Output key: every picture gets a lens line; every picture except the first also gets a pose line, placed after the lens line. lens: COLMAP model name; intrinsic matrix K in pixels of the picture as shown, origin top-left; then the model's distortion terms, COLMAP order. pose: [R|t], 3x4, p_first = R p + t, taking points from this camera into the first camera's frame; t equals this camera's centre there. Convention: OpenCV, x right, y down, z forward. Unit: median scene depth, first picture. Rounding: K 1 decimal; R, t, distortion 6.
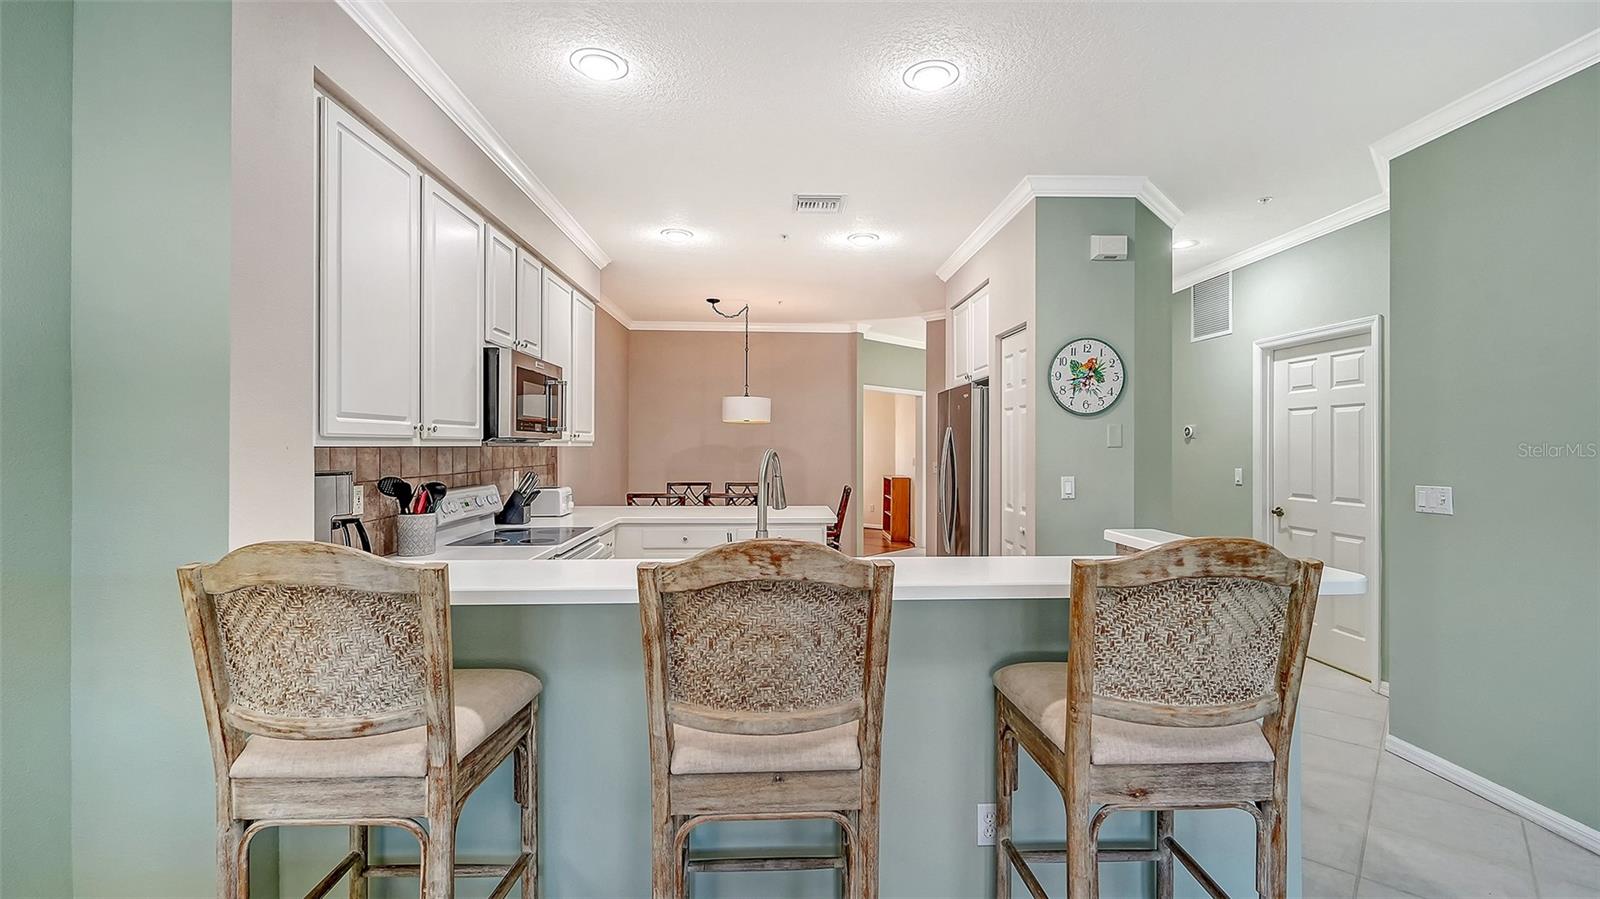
lens RADIAL K [[676.5, 0, 797.7], [0, 676.5, 439.7], [0, 0, 1]] dist [-0.000670, -0.000017]
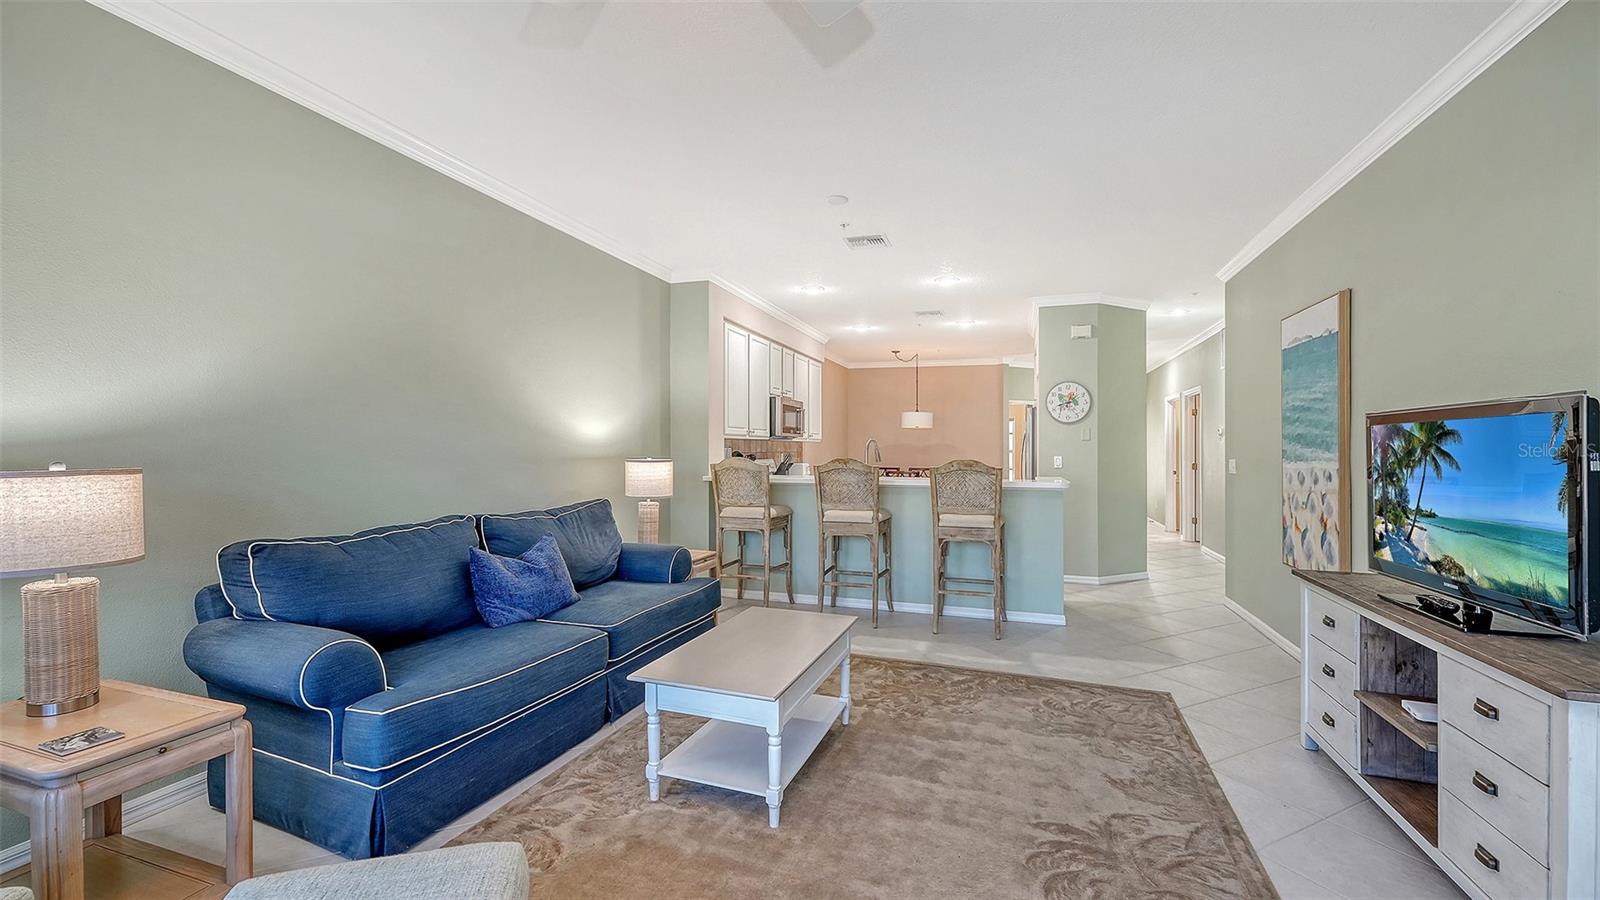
lens RADIAL K [[645.2, 0, 800.0], [0, 645.2, 450.0], [0, 0, 1]] dist [0.001910, 0.000088]
pose [[0.935719, 0.004569, -0.352716, 0.406619], [-0.001566, 0.999960, 0.008799, 0.025373], [0.352743, -0.007680, 0.935689, -1.017989]]
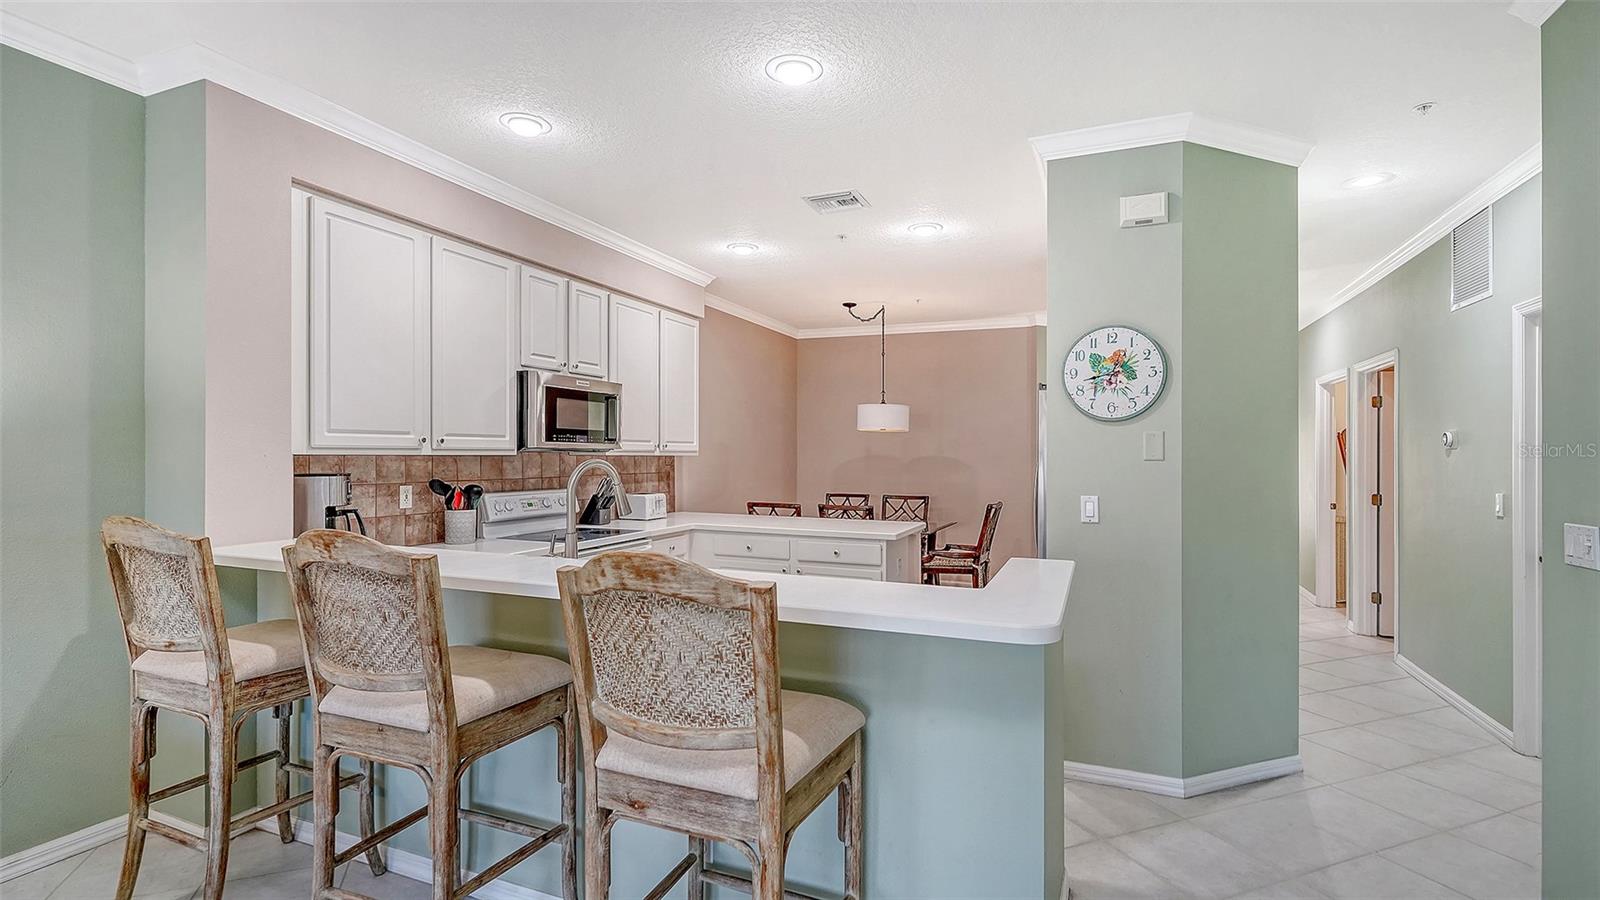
lens RADIAL K [[734.6, 0, 800.0], [0, 734.6, 450.0], [0, 0, 1]] dist [0.001883, 0.000268]
pose [[0.906472, 0.002278, -0.422260, 0.513483], [-0.001814, 0.999997, 0.001500, -0.001965], [0.422263, -0.000594, 0.906473, 0.050835]]
